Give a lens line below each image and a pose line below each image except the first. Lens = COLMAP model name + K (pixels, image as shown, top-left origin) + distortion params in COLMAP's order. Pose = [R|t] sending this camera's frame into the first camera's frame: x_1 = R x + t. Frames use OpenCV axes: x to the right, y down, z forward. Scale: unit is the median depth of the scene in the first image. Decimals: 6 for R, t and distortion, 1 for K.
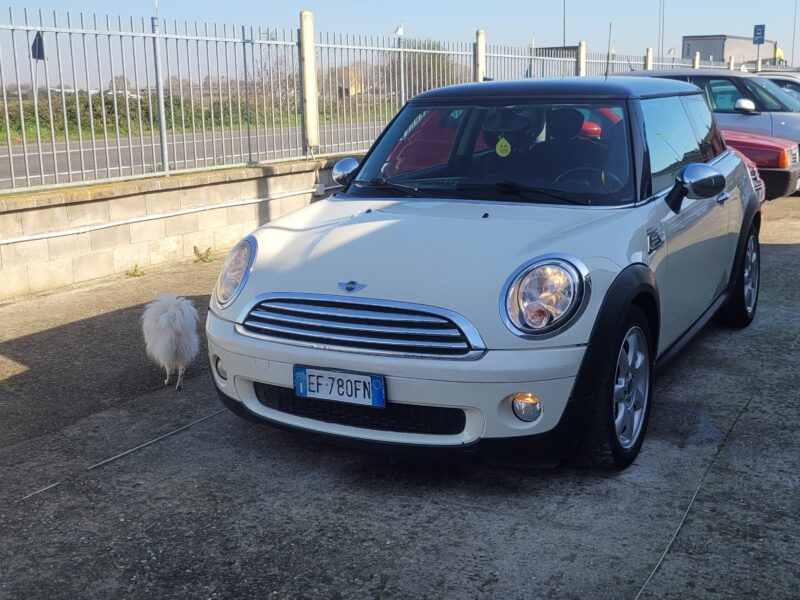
lens RADIAL K [[1014.8, 0, 400.0], [0, 1014.8, 300.0], [0, 0, 1]] dist [0.049559, -0.039296]
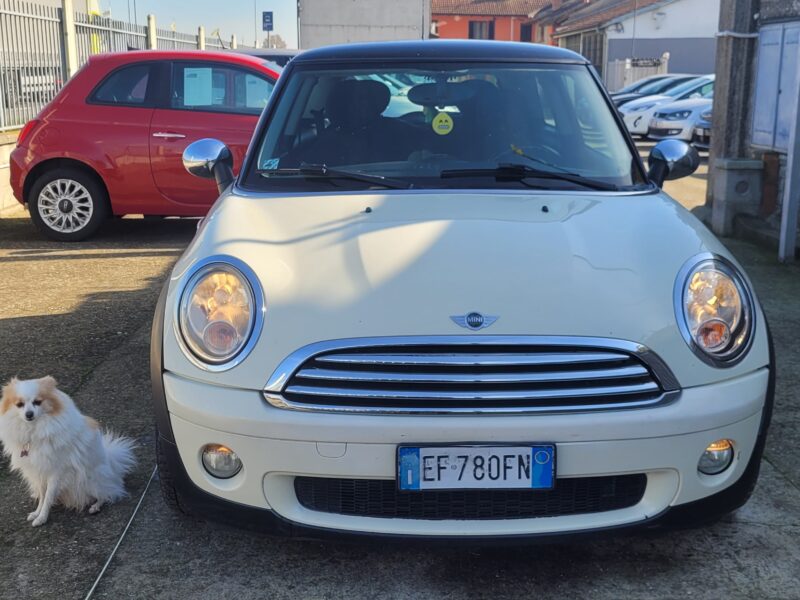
lens RADIAL K [[1014.8, 0, 400.0], [0, 1014.8, 300.0], [0, 0, 1]] dist [0.049559, -0.039296]
pose [[0.869672, -0.085422, 0.486183, -0.422428], [0.079103, 0.996302, 0.033552, -0.053670], [-0.487251, 0.009279, 0.873213, 0.418649]]
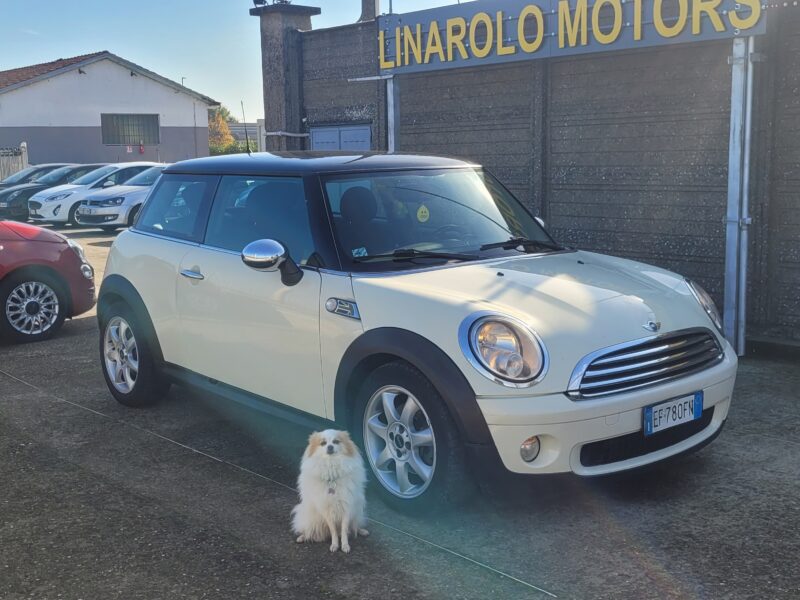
lens RADIAL K [[1014.8, 0, 400.0], [0, 1014.8, 300.0], [0, 0, 1]] dist [0.049559, -0.039296]
pose [[0.366369, -0.125810, 0.921925, -1.187768], [0.203873, 0.977595, 0.052388, -0.157910], [-0.907860, 0.168762, 0.383810, 0.807179]]
